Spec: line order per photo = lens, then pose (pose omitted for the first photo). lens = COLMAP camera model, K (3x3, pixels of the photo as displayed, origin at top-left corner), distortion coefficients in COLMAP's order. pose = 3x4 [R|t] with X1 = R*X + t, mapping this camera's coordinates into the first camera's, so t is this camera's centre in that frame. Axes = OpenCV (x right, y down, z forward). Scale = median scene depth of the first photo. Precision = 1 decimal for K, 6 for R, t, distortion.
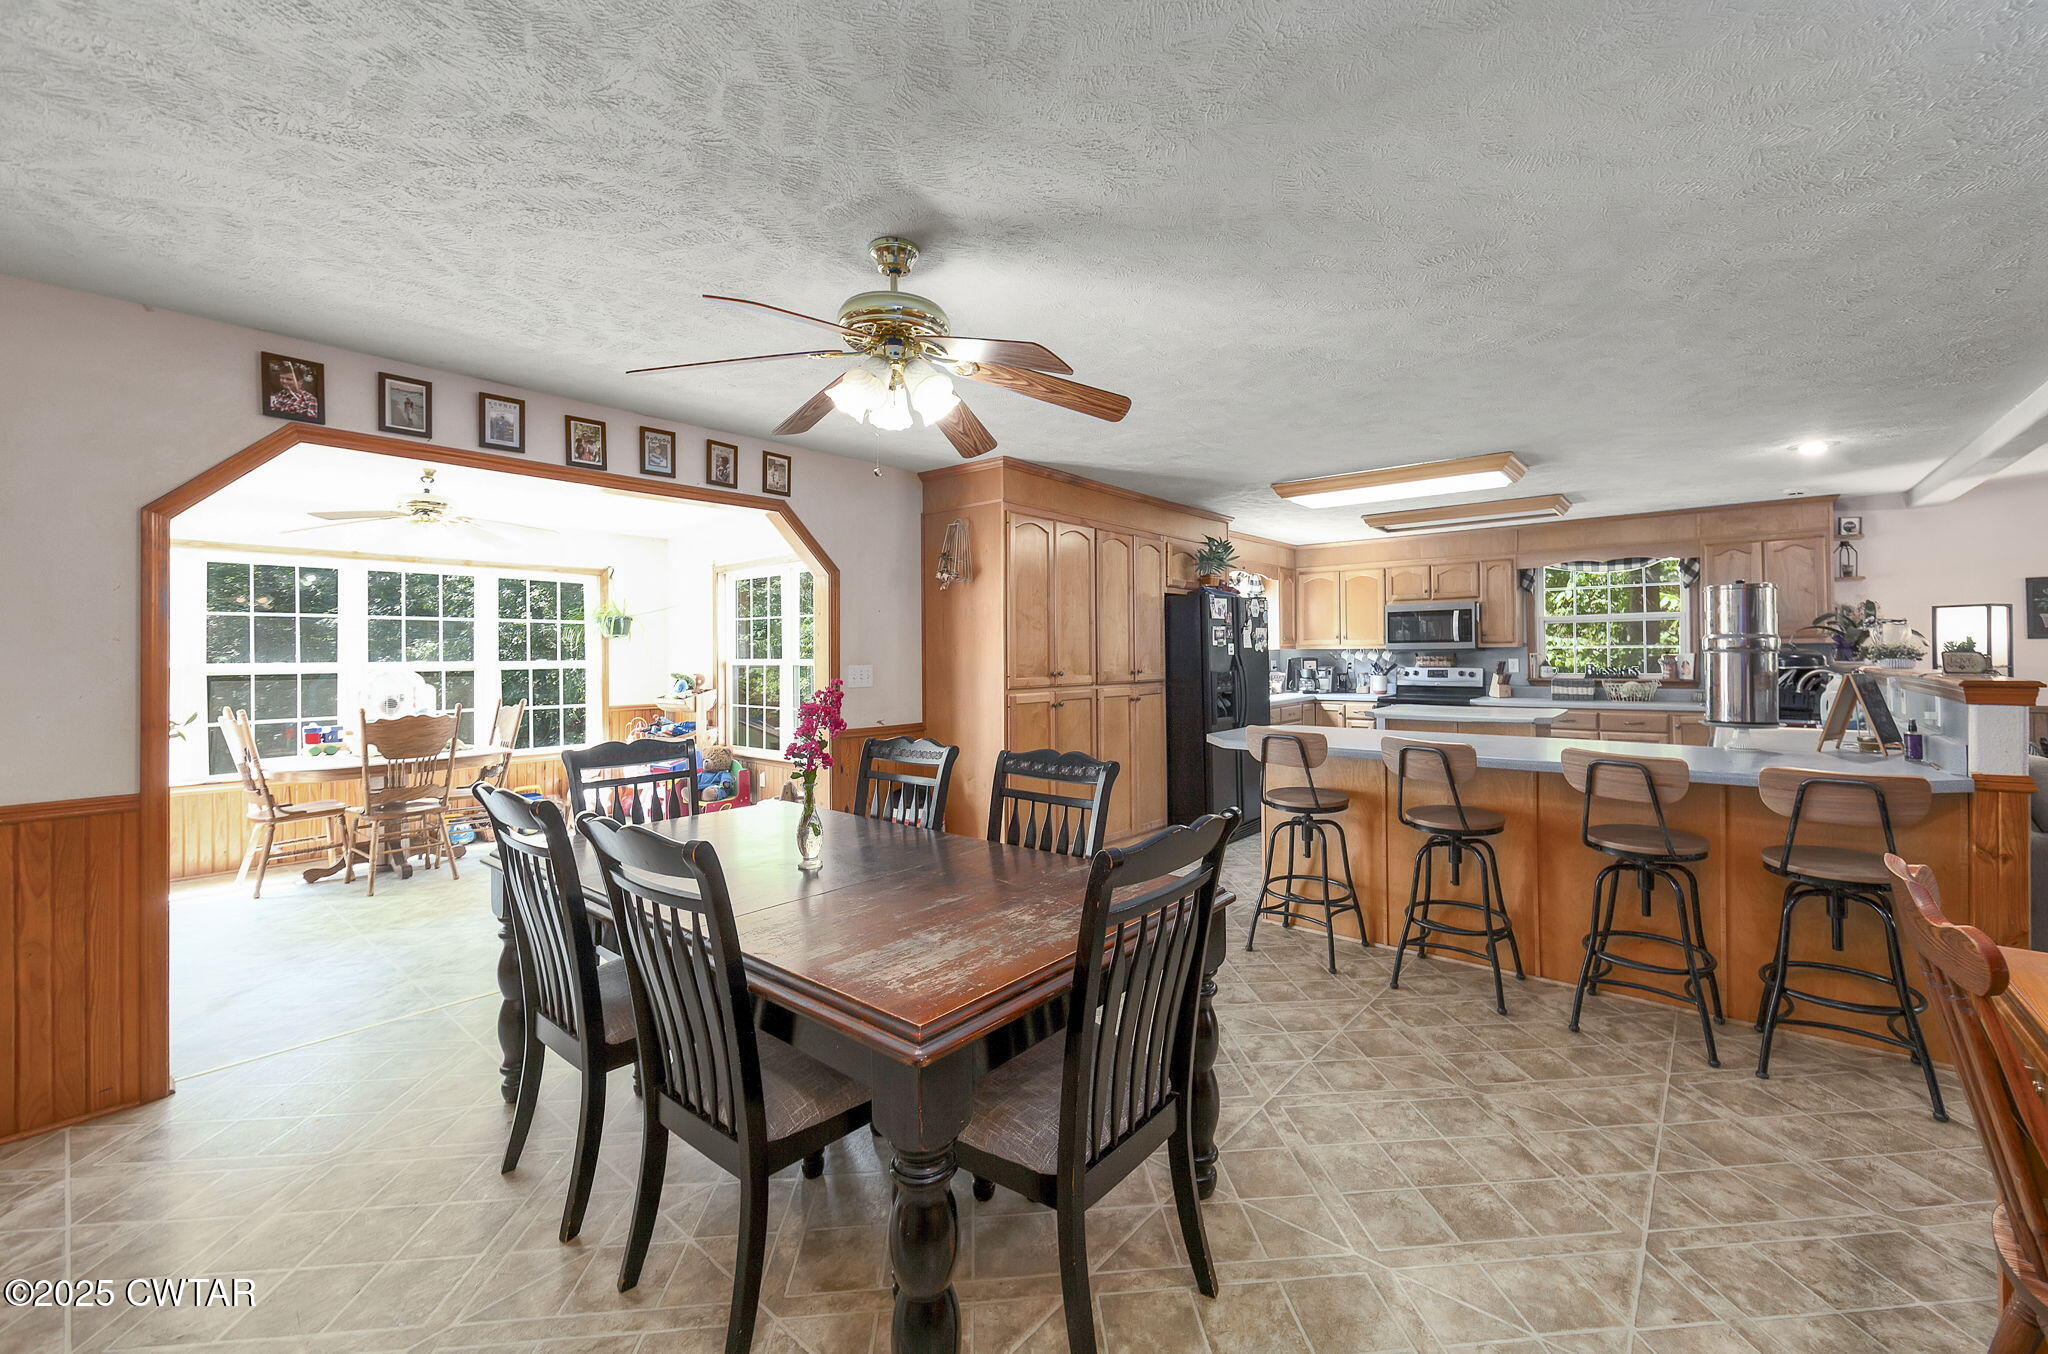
lens RADIAL K [[818.8, 0, 1003.8], [0, 818.8, 652.6], [0, 0, 1]] dist [-0.000162, -0.000171]
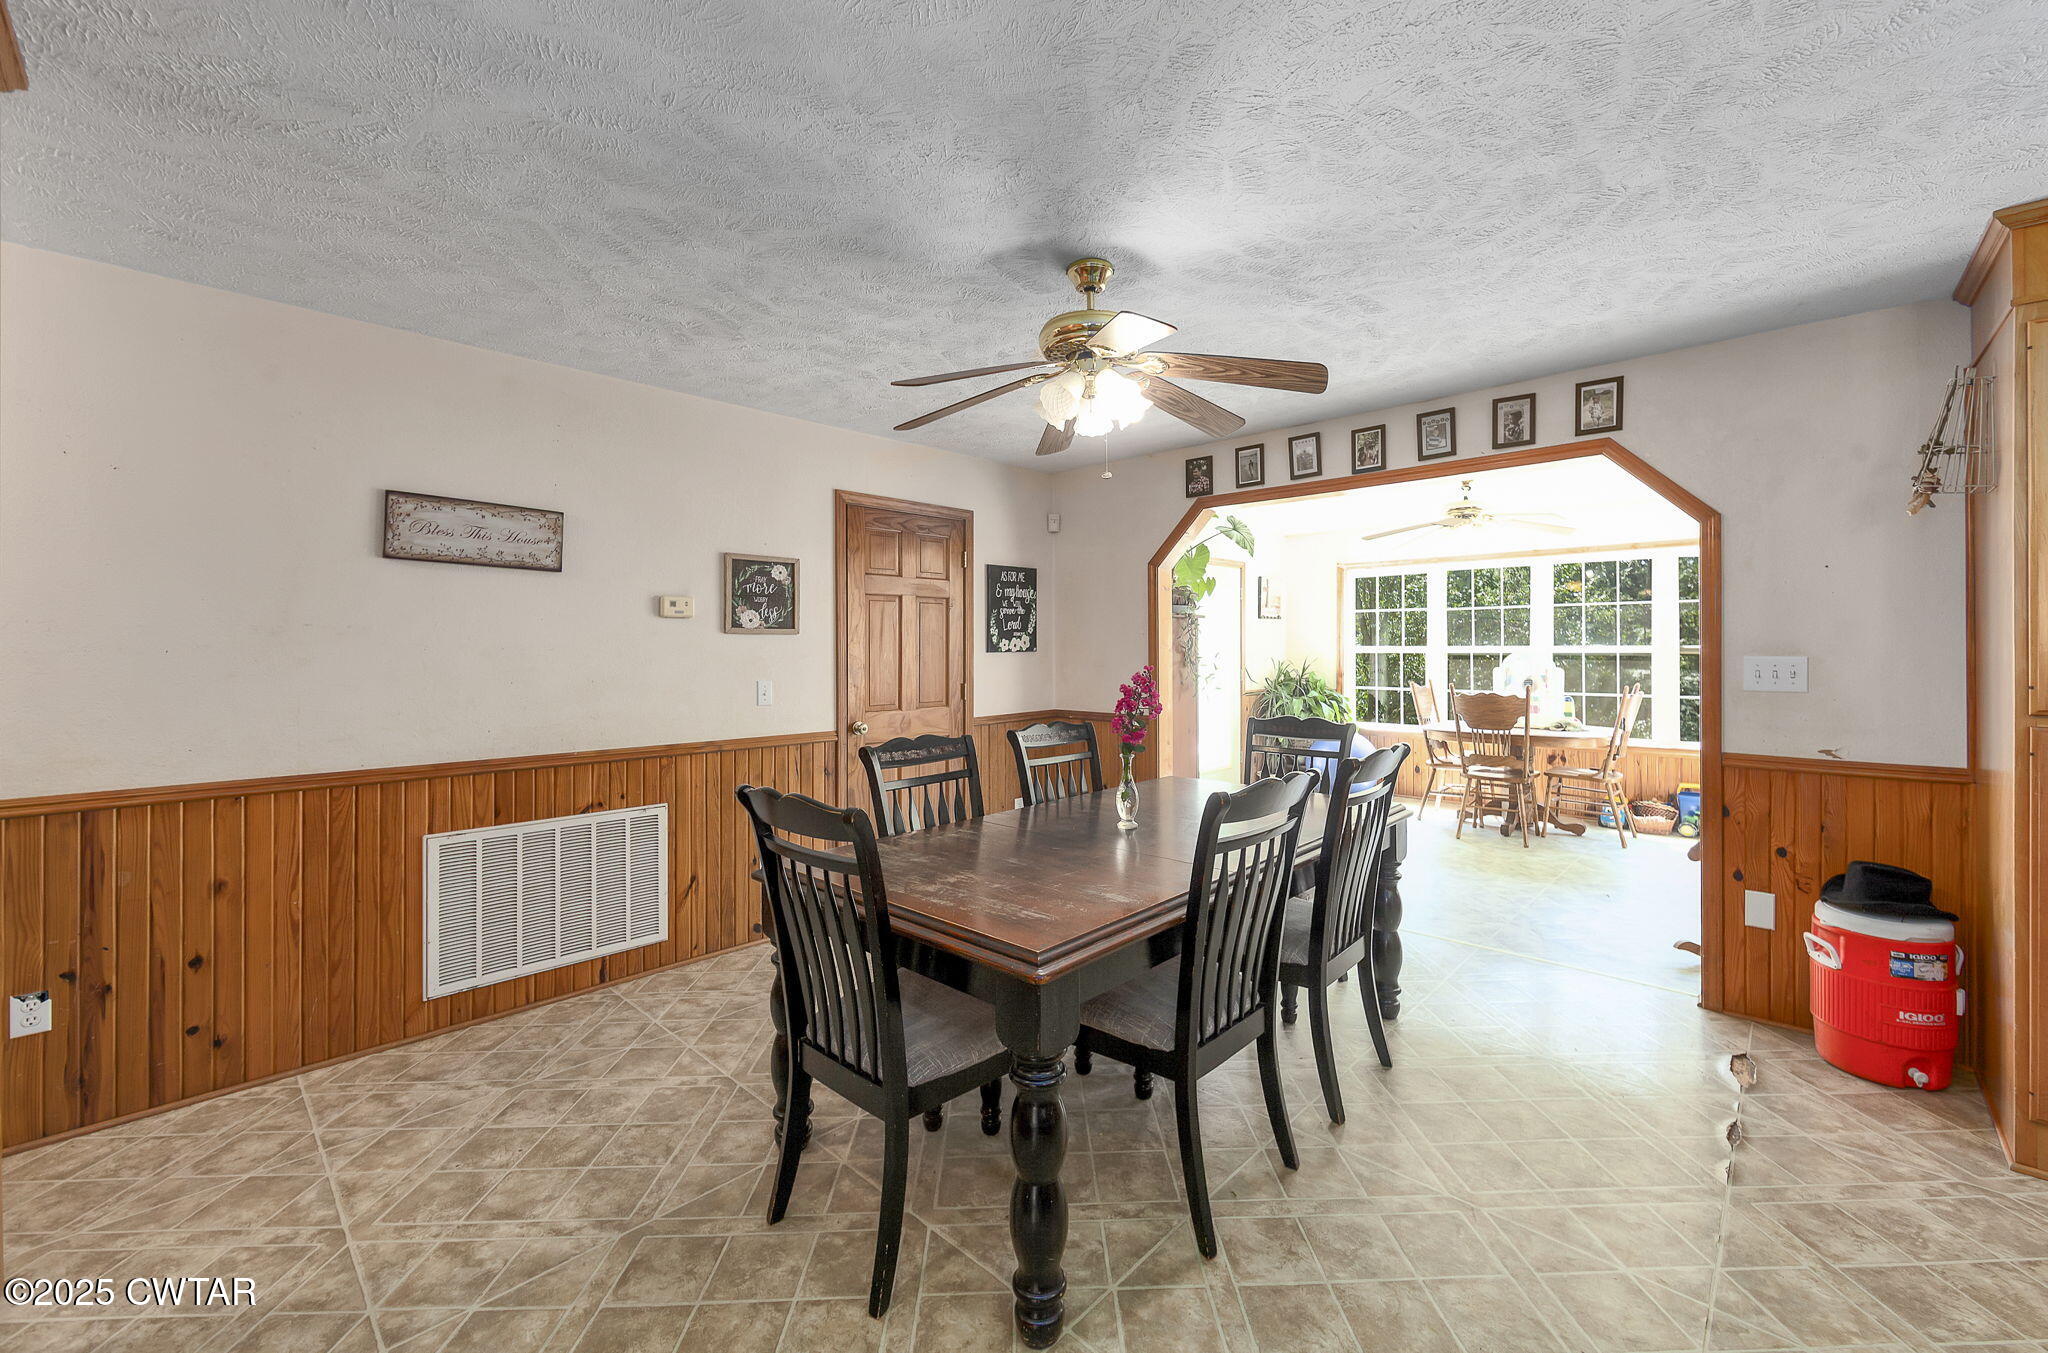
lens RADIAL K [[808.1, 0, 1099.8], [0, 808.1, 642.5], [0, 0, 1]] dist [-0.002886, -0.000075]
pose [[0.011416, 0.003601, -0.999928, 0.502163], [0.007968, 0.999961, 0.003692, -0.001715], [0.999903, -0.008009, 0.011387, 0.541606]]
